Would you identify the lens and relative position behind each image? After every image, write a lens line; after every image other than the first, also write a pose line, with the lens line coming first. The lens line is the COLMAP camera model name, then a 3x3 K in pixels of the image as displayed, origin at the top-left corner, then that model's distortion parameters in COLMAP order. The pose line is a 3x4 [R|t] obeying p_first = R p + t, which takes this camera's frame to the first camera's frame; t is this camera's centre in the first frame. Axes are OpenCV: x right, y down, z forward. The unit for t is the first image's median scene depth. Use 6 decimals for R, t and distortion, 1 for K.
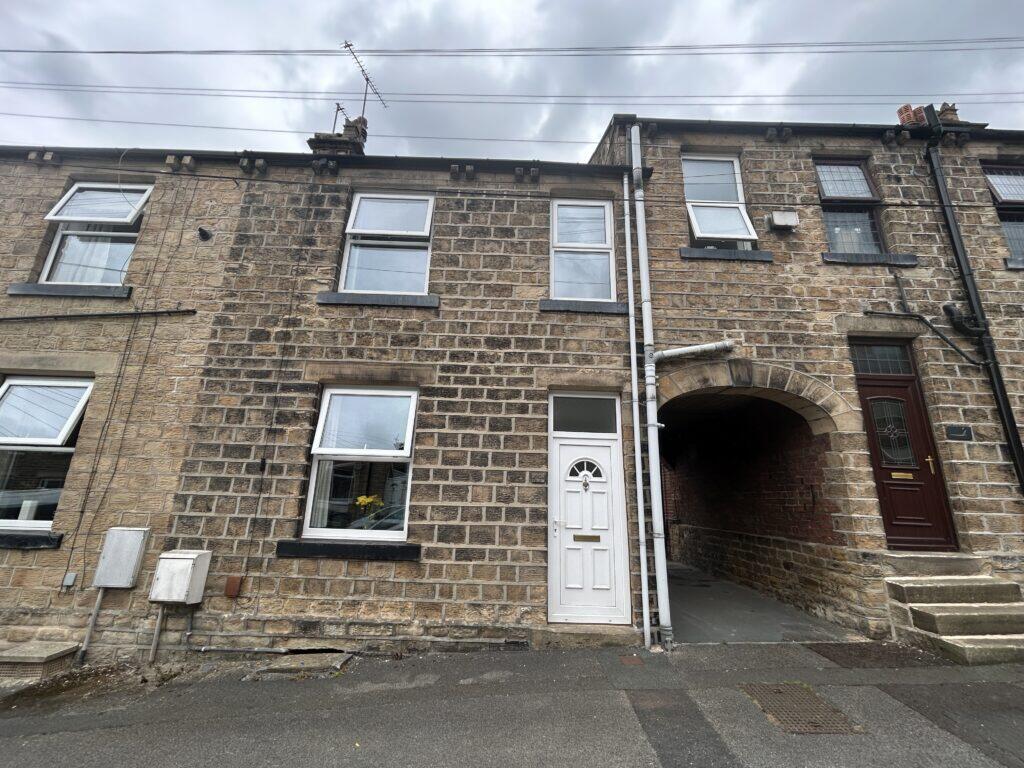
lens RADIAL K [[417.3, 0, 510.5], [0, 417.3, 384.6], [0, 0, 1]] dist [-0.001615, 0.001108]
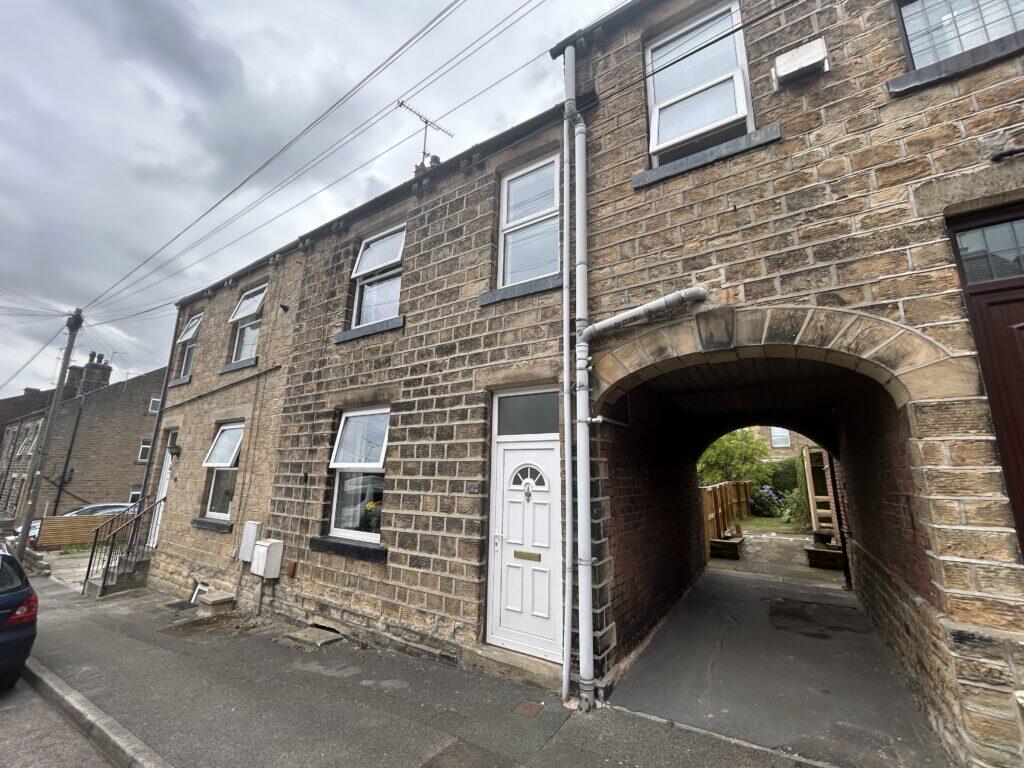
lens RADIAL K [[417.3, 0, 510.5], [0, 417.3, 384.6], [0, 0, 1]] dist [-0.001615, 0.001108]
pose [[0.829330, -0.134179, -0.542410, 0.650165], [0.149517, 0.988630, -0.015955, 0.020808], [0.538384, -0.067867, 0.839962, 0.259584]]
